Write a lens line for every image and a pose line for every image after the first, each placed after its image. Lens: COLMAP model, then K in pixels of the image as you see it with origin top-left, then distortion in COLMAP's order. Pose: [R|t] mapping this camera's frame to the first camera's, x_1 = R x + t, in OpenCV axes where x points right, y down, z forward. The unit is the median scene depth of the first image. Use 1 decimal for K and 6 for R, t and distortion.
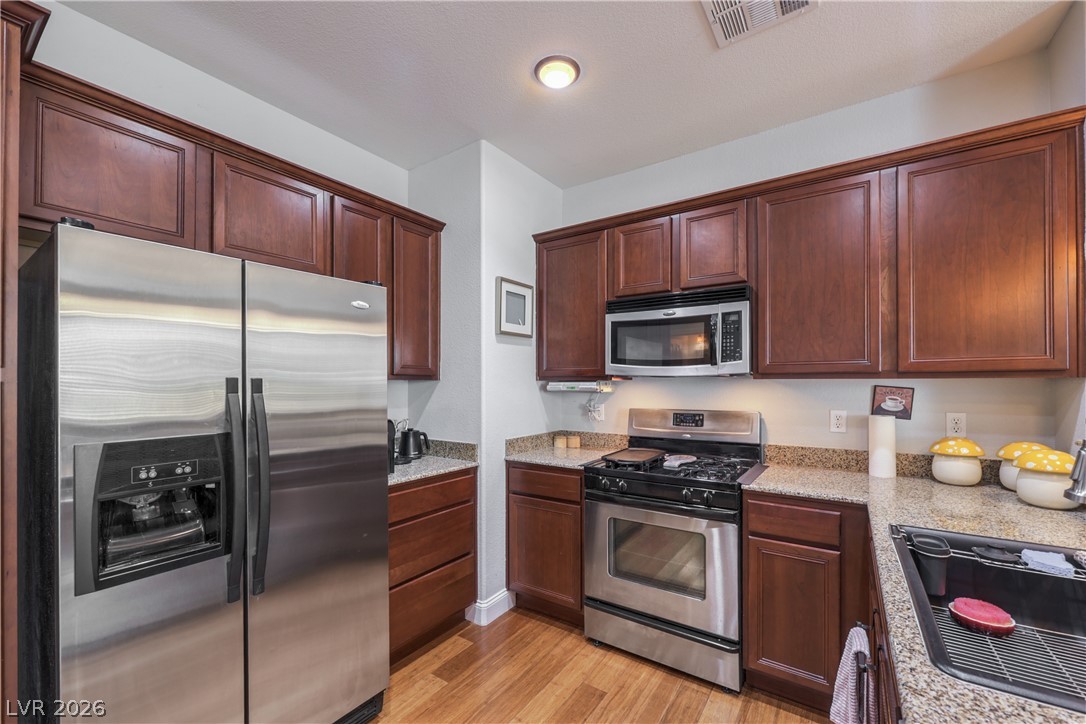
lens RADIAL K [[446.8, 0, 537.5], [0, 446.8, 379.9], [0, 0, 1]] dist [-0.001839, -0.000167]
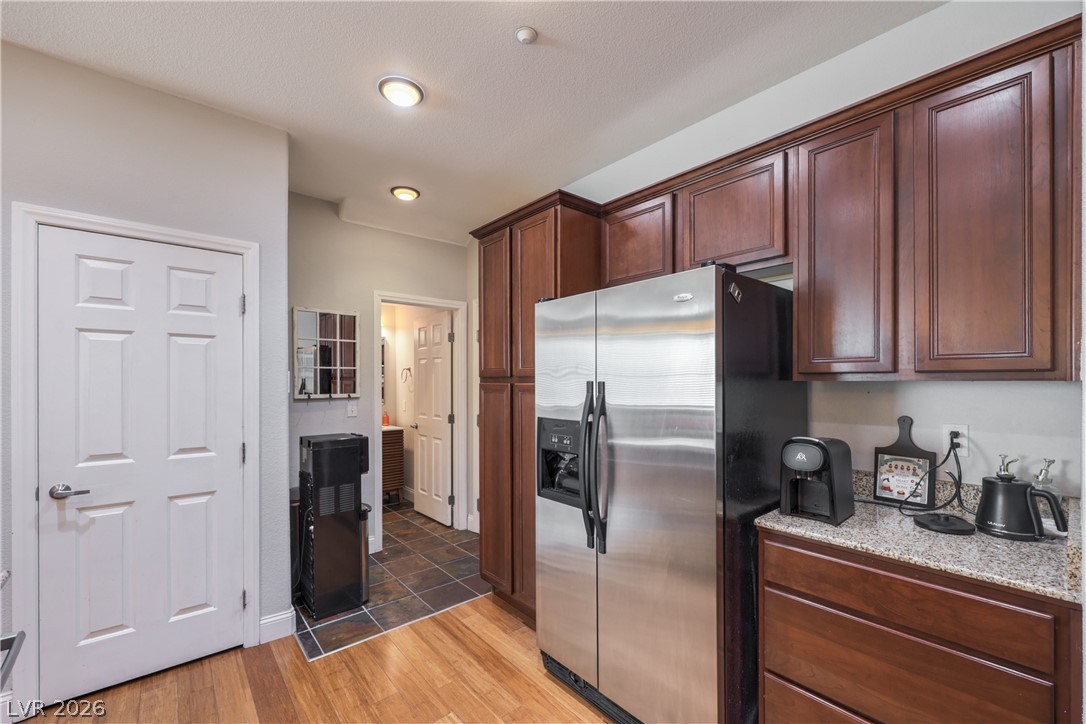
lens RADIAL K [[451.0, 0, 543.0], [0, 451.0, 362.0], [0, 0, 1]] dist [-0.000358, 0.000135]
pose [[-0.245852, -0.034082, -0.968708, 0.676773], [0.014076, 0.999151, -0.038726, -0.011772], [0.969205, -0.023156, -0.245164, 1.207547]]
